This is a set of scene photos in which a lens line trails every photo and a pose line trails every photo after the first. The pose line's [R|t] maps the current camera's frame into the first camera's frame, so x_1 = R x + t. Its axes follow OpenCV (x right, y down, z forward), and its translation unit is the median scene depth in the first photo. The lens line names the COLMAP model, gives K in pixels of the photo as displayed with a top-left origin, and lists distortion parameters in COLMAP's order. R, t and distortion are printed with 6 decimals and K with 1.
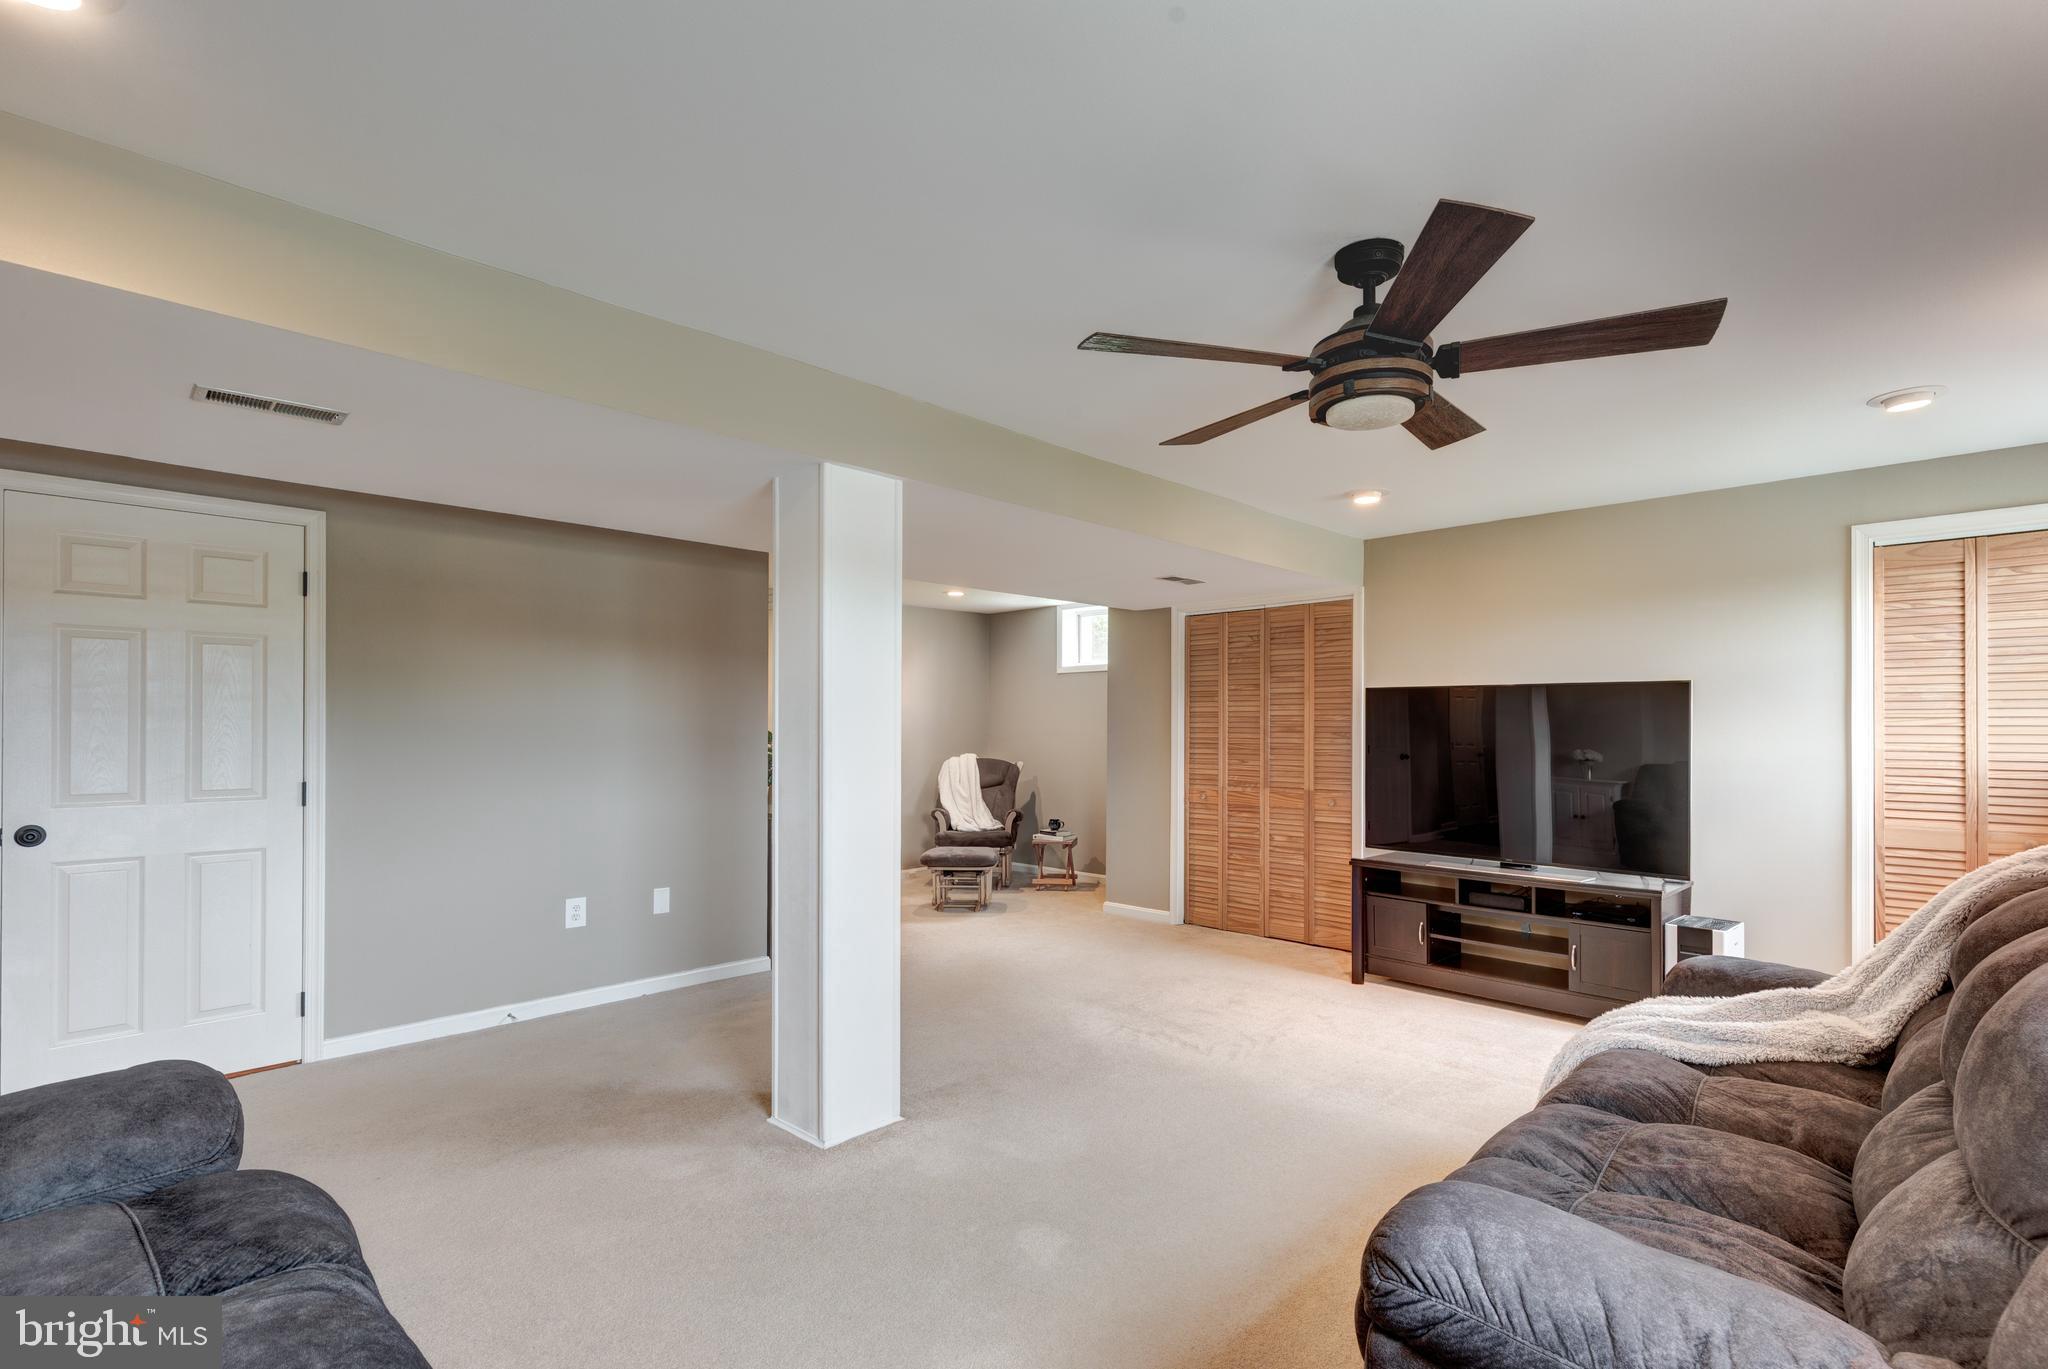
lens RADIAL K [[933.9, 0, 1030.3], [0, 933.9, 727.7], [0, 0, 1]] dist [0.000448, 0.000114]
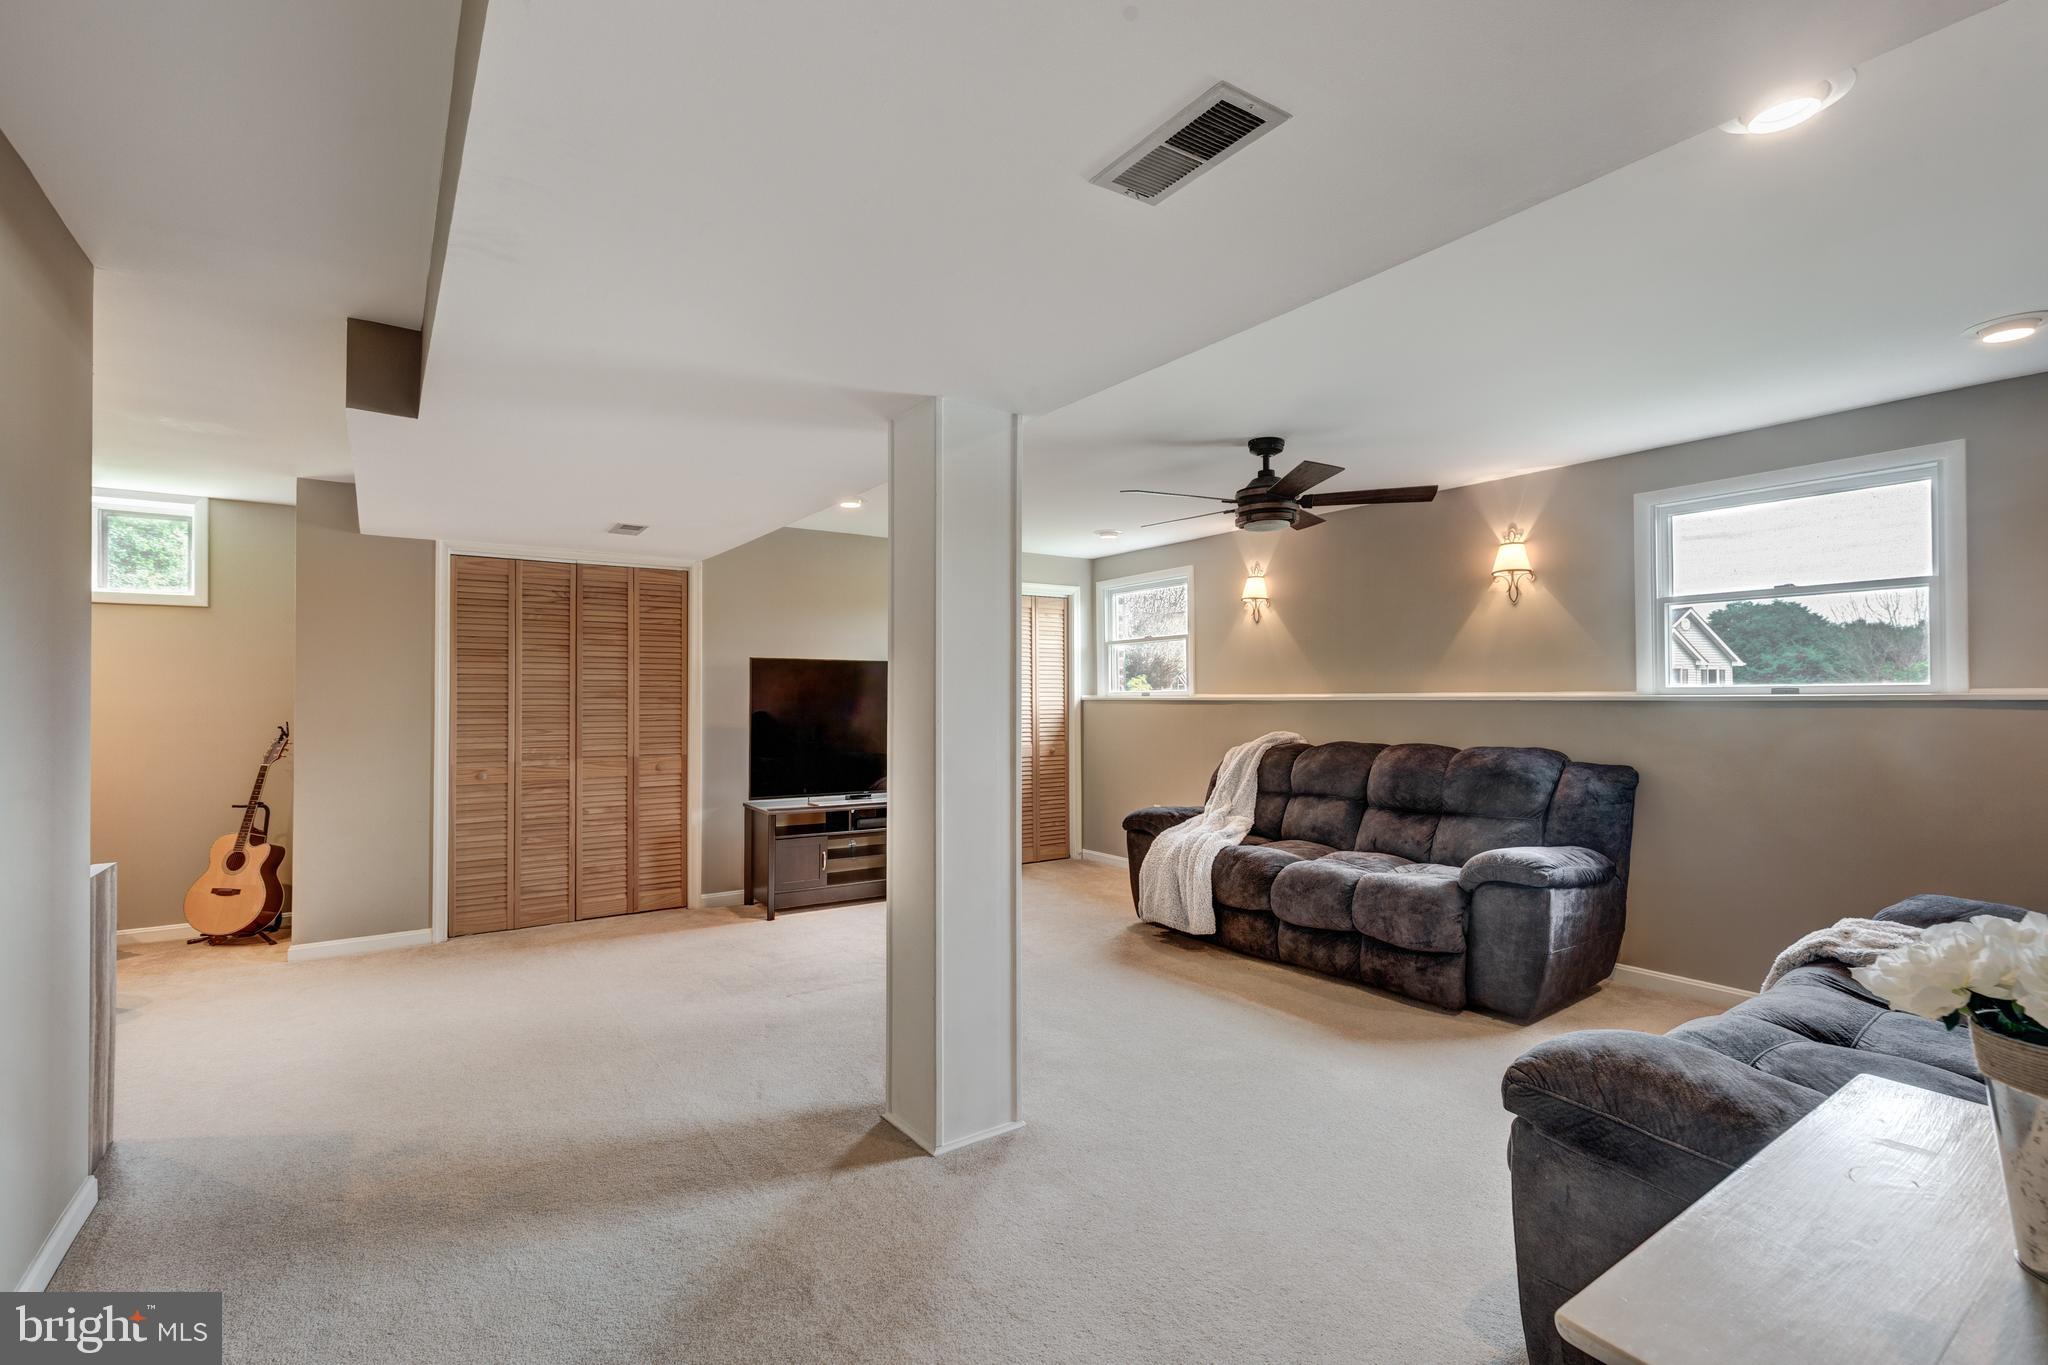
lens RADIAL K [[933.9, 0, 1025.7], [0, 933.9, 680.6], [0, 0, 1]] dist [0.000448, 0.000114]
pose [[0.214095, 0.013056, 0.976726, -0.544018], [-0.000455, 0.999912, -0.013266, -0.000391], [-0.976813, 0.002396, 0.214082, 0.363267]]
